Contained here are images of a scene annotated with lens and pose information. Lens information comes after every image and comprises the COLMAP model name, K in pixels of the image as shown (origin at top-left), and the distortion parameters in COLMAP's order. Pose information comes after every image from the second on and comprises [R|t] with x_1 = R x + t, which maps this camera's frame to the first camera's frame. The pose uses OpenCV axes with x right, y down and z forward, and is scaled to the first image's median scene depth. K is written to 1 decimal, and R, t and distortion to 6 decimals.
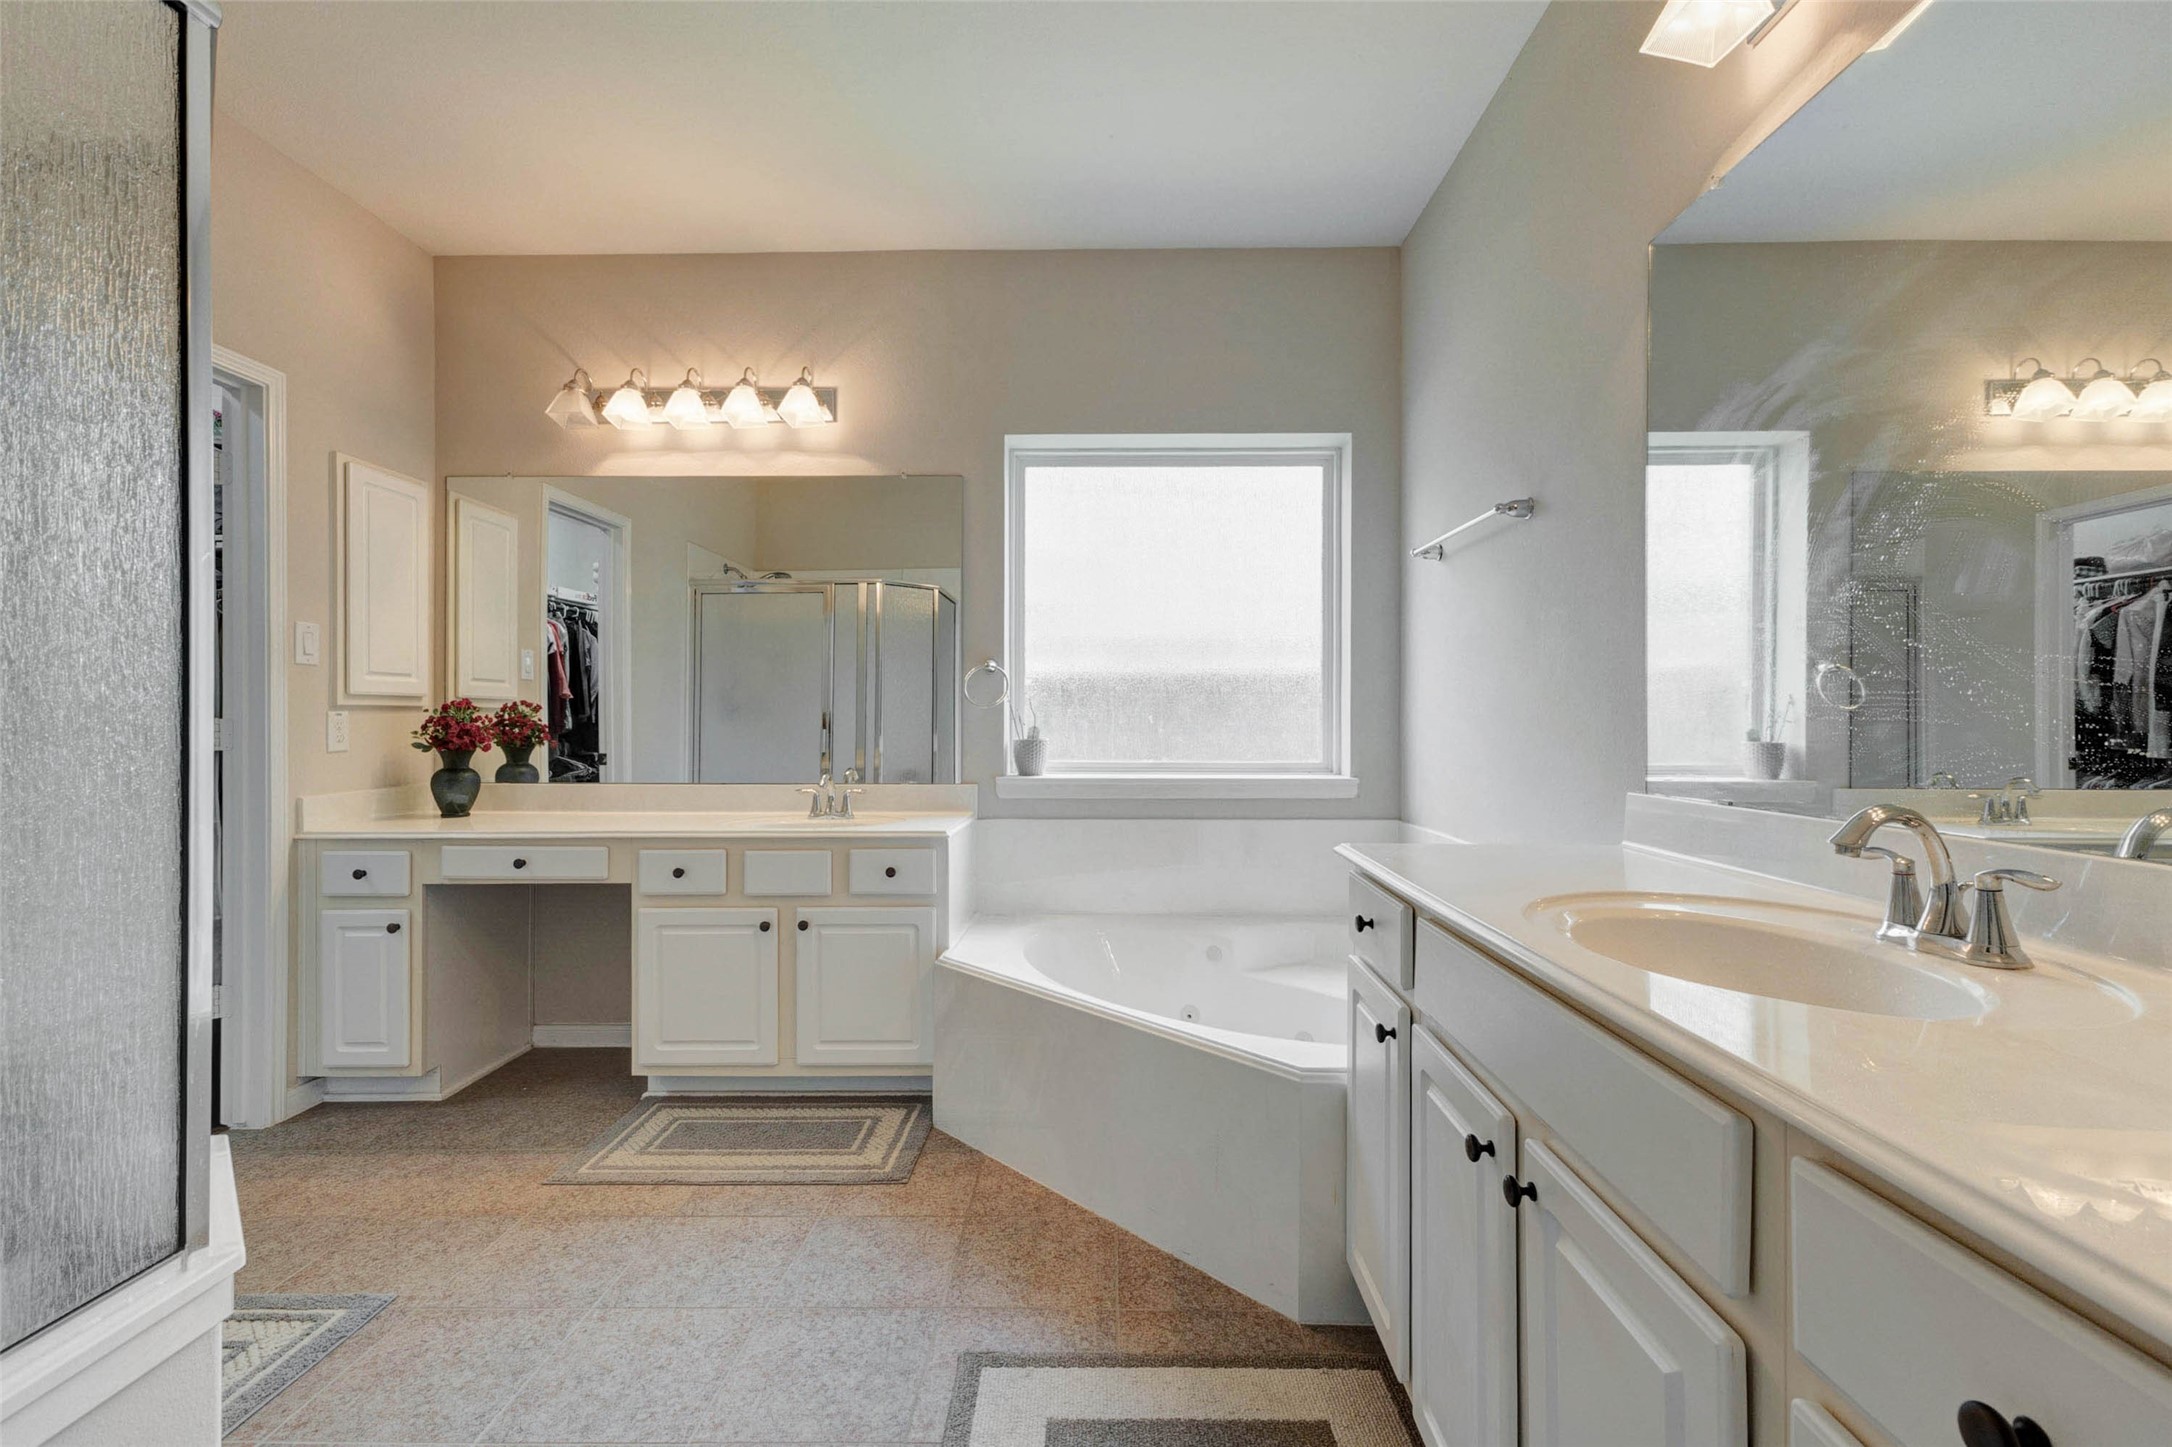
lens RADIAL K [[947.3, 0, 1089.5], [0, 947.3, 720.6], [0, 0, 1]] dist [0.009376, -0.000361]
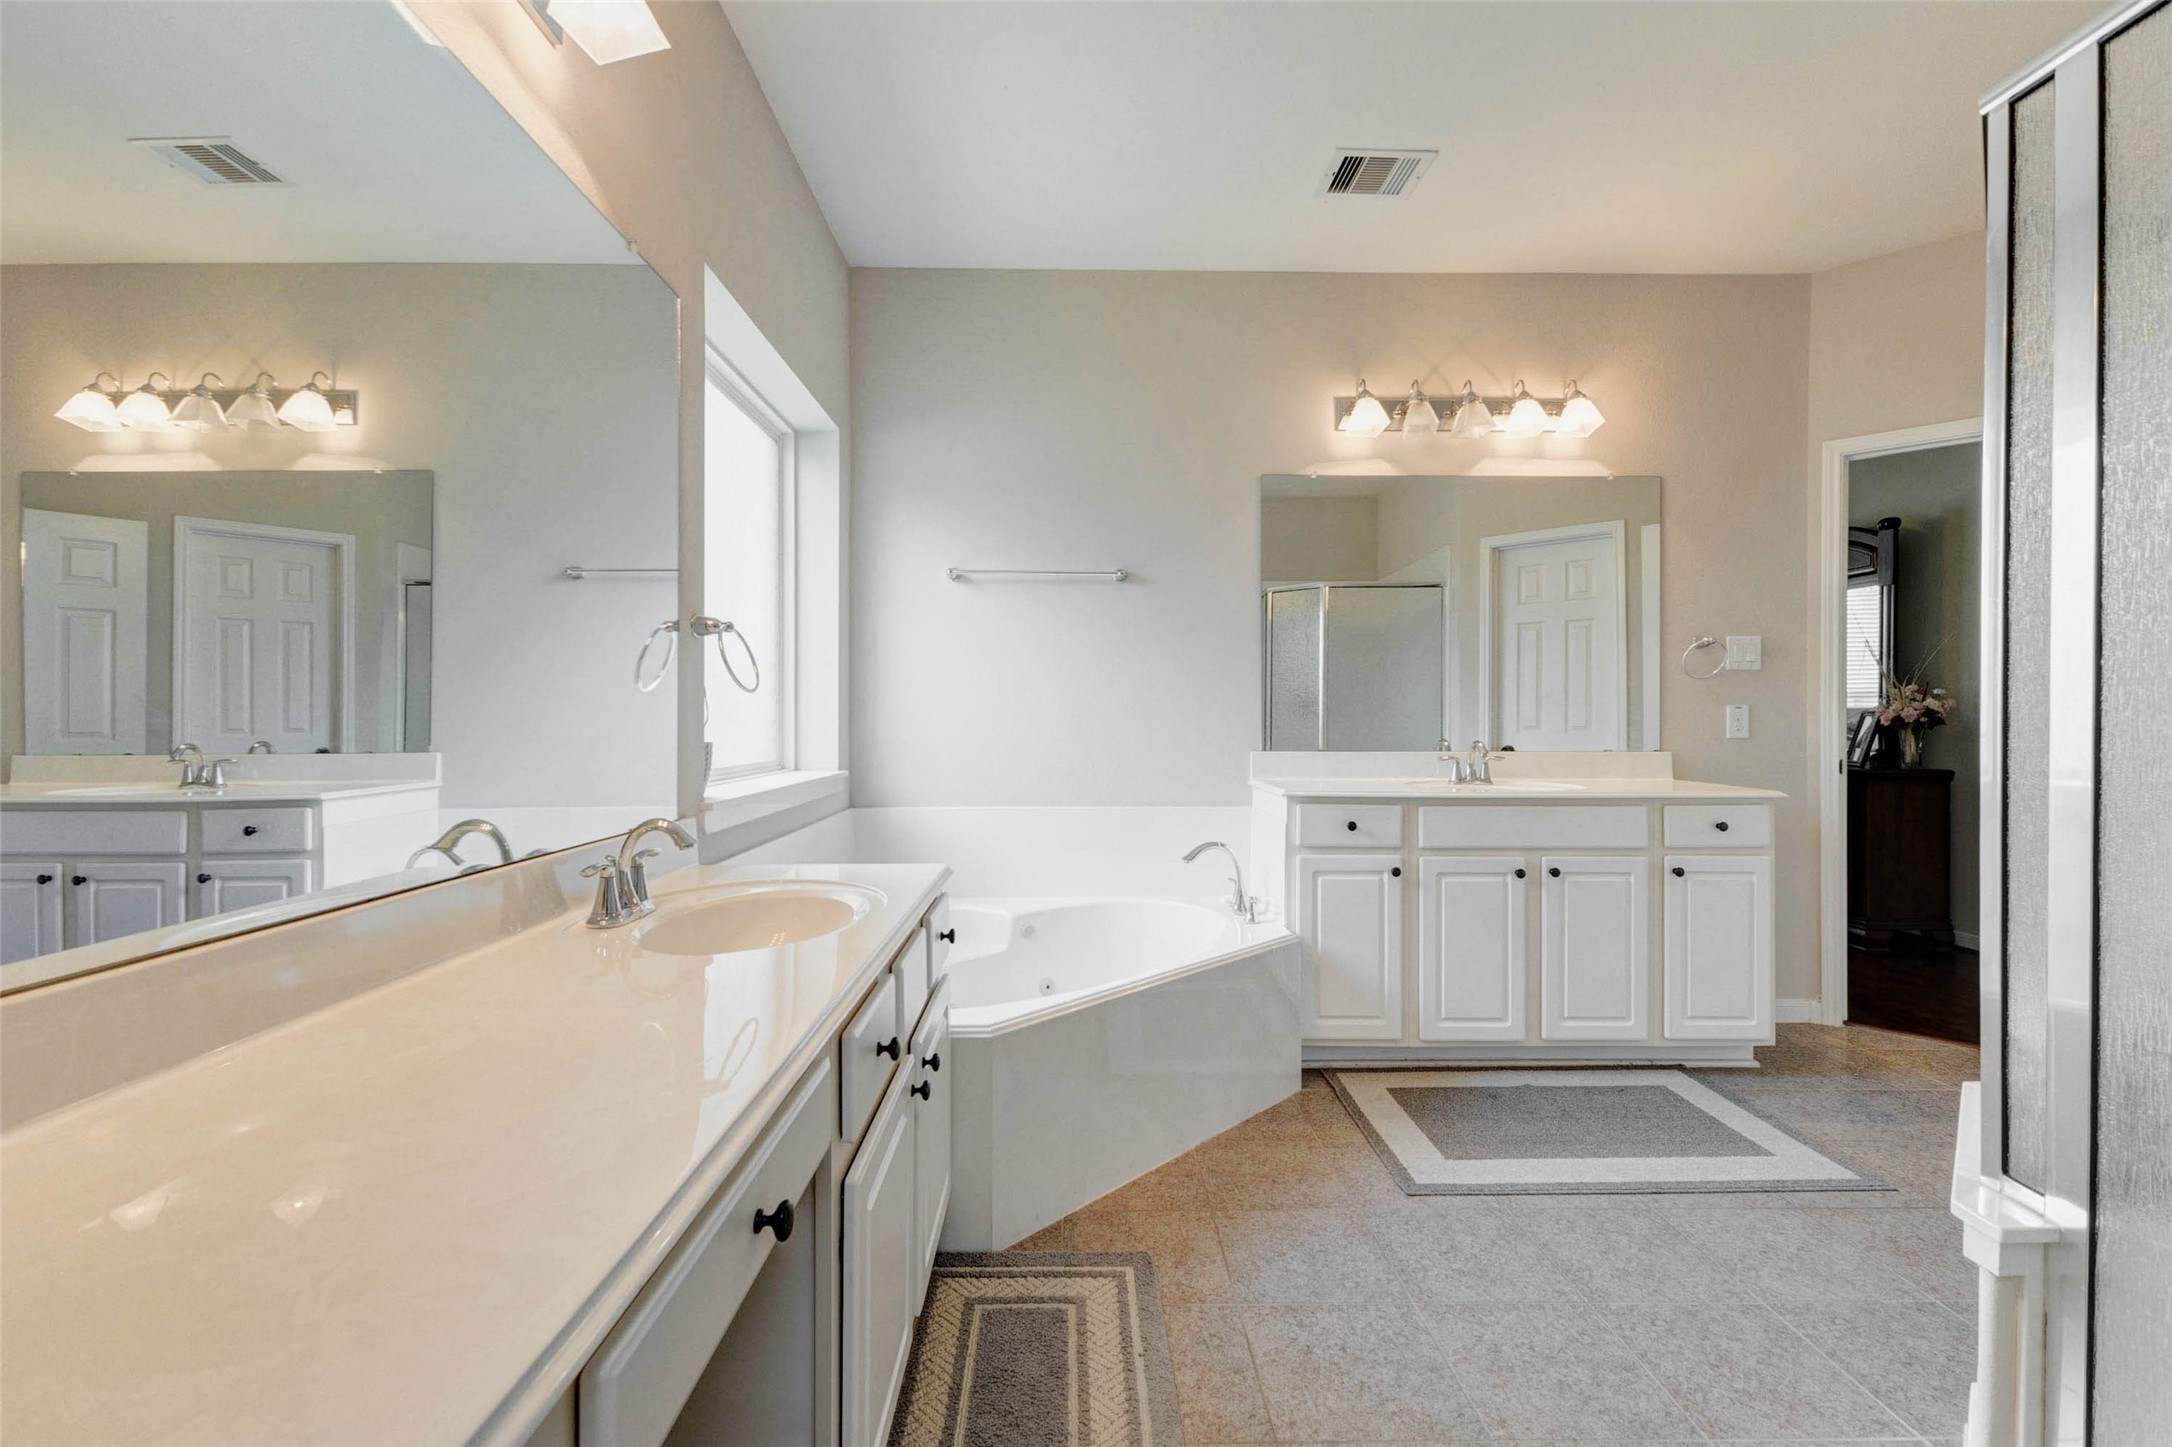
lens RADIAL K [[930.8, 0, 1086.0], [0, 930.8, 723.5], [0, 0, 1]] dist [-0.015359, -0.000762]
pose [[-0.035270, -0.003497, 0.999372, -0.811522], [0.001156, 0.999993, 0.003540, 0.007641], [-0.999377, 0.001280, -0.035265, 0.867948]]
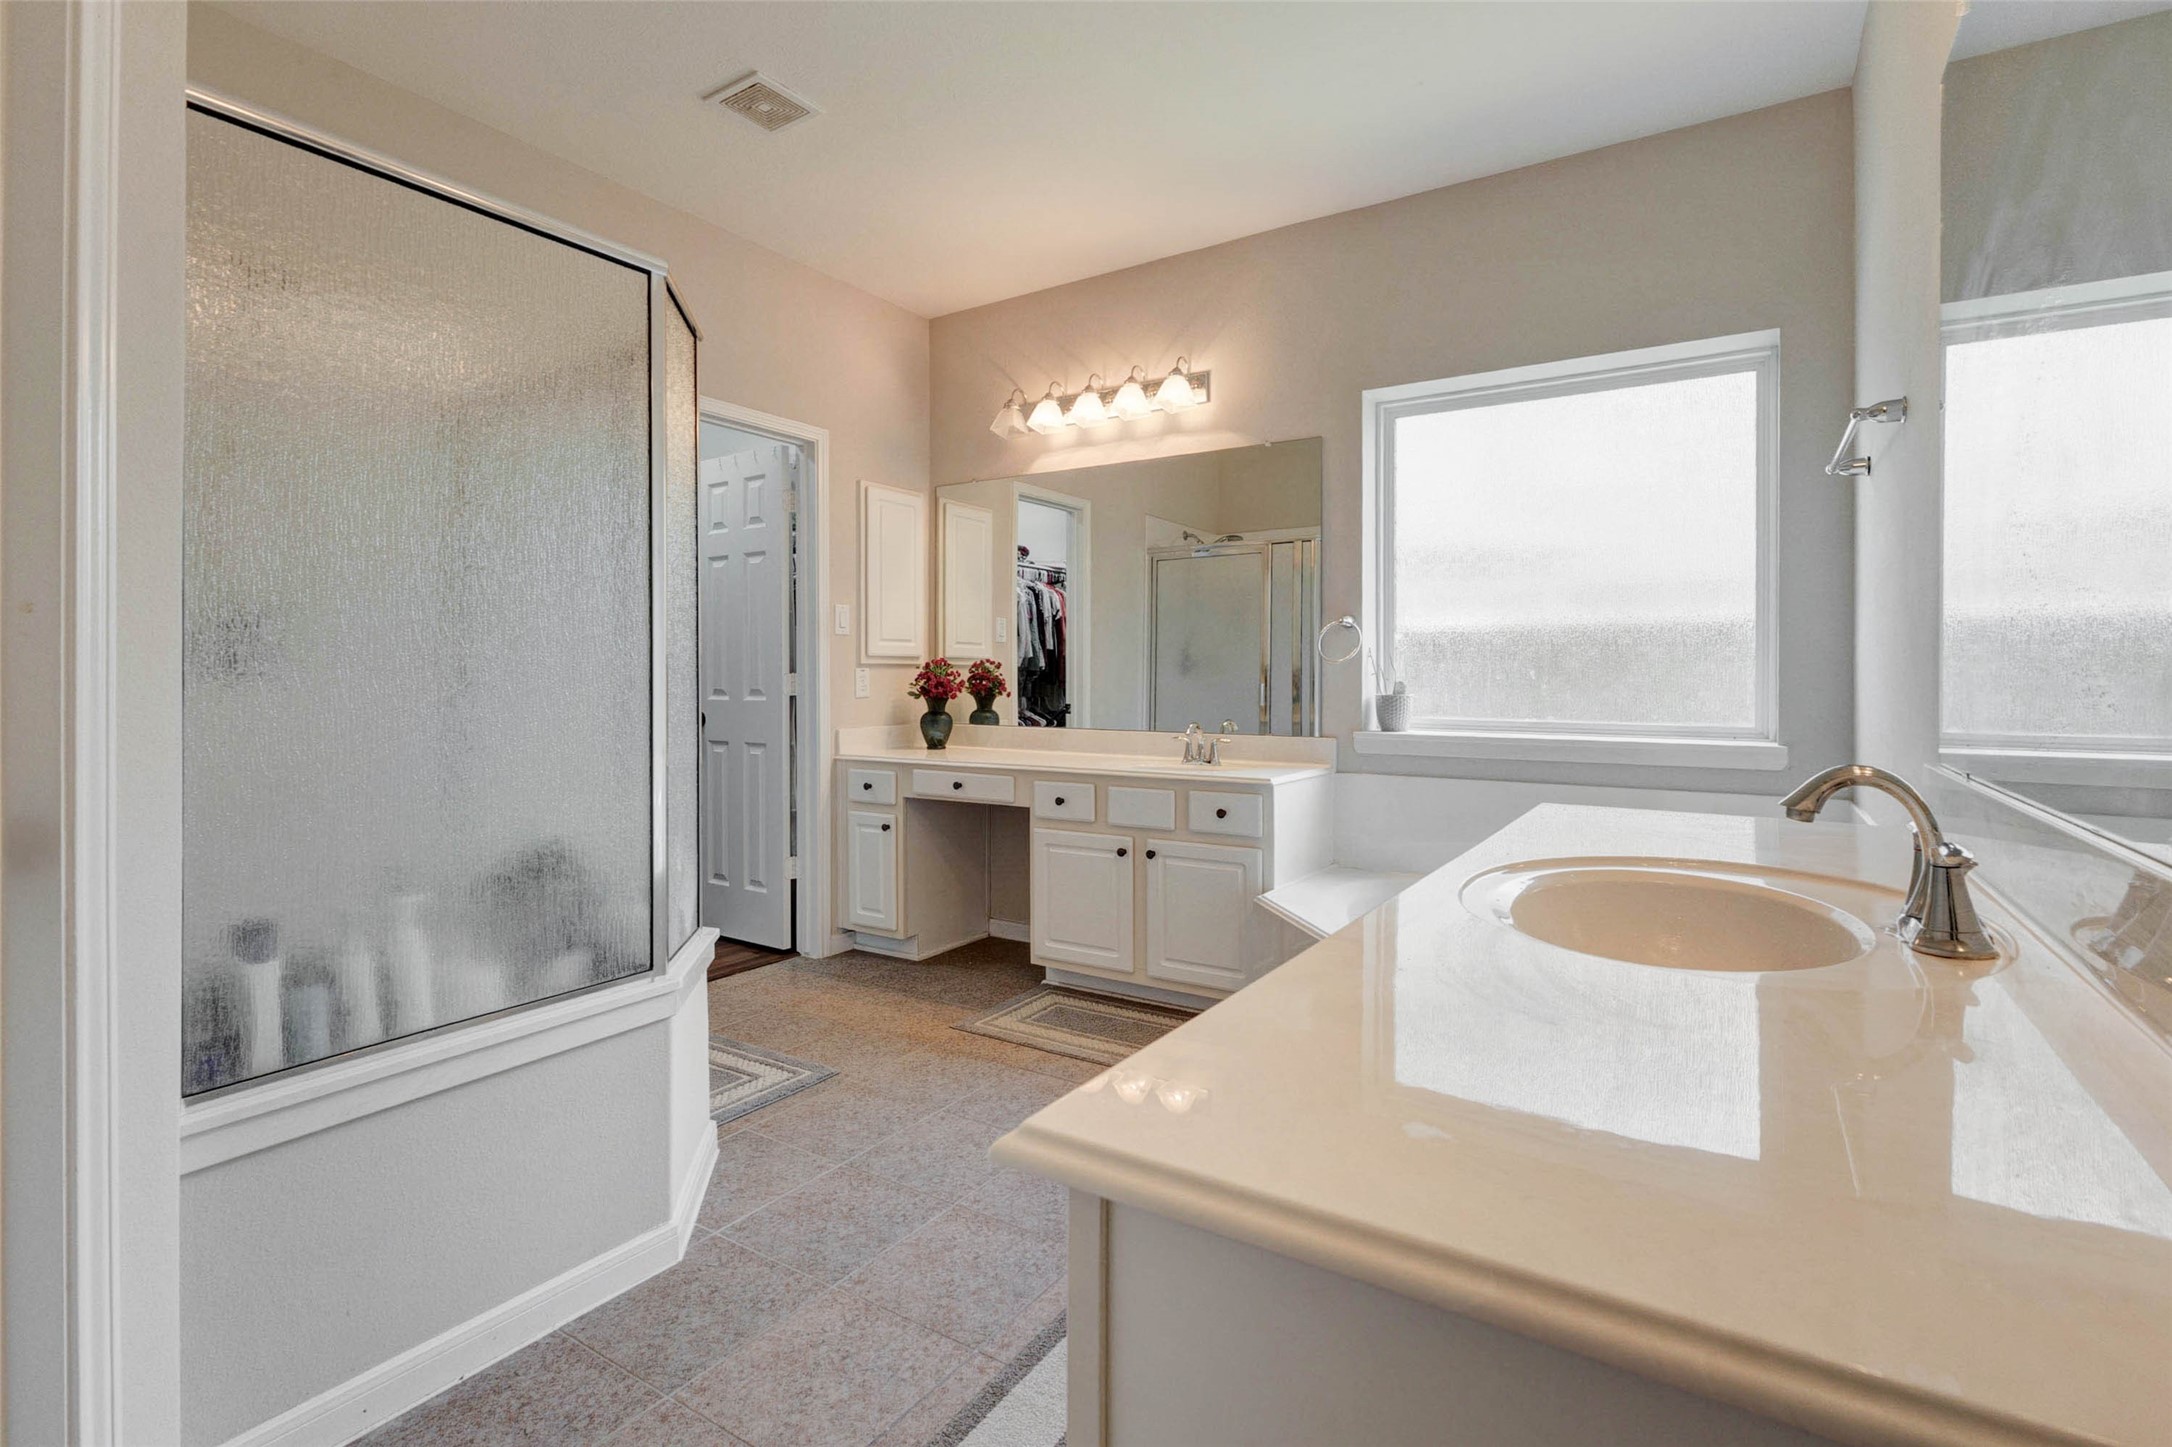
lens RADIAL K [[995.2, 0, 1099.5], [0, 995.2, 684.7], [0, 0, 1]] dist [-0.001699, -0.000017]
pose [[0.855328, 0.006305, -0.518049, 0.249843], [-0.002248, 0.999962, 0.008458, 0.001209], [0.518083, -0.006070, 0.855309, -0.052520]]
